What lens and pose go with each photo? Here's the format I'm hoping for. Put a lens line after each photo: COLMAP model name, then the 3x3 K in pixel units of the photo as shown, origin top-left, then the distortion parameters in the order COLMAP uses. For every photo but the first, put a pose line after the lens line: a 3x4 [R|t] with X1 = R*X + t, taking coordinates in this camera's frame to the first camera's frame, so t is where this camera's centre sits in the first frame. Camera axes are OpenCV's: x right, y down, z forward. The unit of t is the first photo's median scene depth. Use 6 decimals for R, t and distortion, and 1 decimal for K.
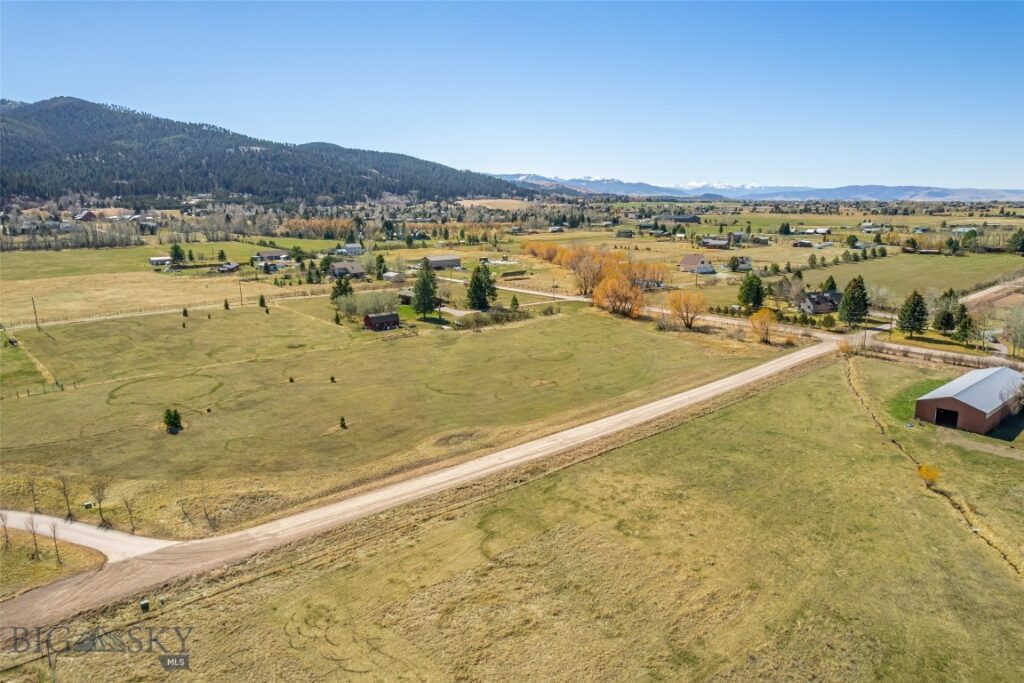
lens RADIAL K [[672.5, 0, 505.4], [0, 672.5, 342.3], [0, 0, 1]] dist [-0.069253, 0.058114]
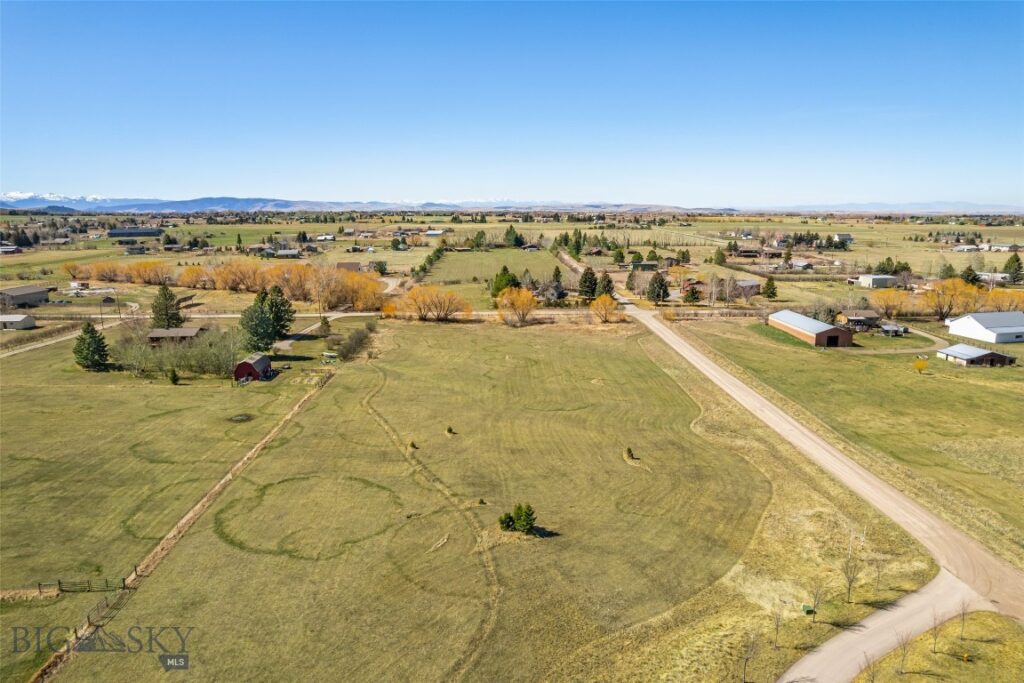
lens RADIAL K [[672.5, 0, 505.4], [0, 672.5, 342.3], [0, 0, 1]] dist [-0.069253, 0.058114]
pose [[0.616248, -0.148693, 0.773388, -0.941583], [0.162409, 0.984901, 0.059949, -0.094837], [-0.770624, 0.088661, 0.631092, 0.542409]]
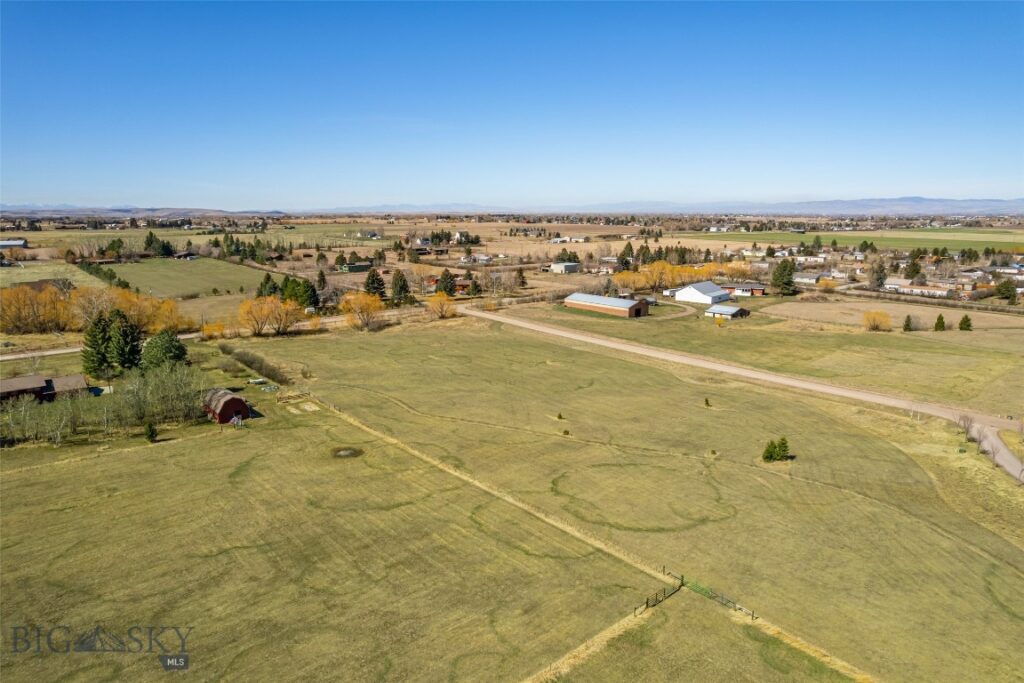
lens RADIAL K [[672.5, 0, 505.4], [0, 672.5, 342.3], [0, 0, 1]] dist [-0.069253, 0.058114]
pose [[0.004930, -0.186109, 0.982517, -1.234244], [0.210381, 0.960732, 0.180927, -0.229938], [-0.977607, 0.205811, 0.043890, 1.195755]]
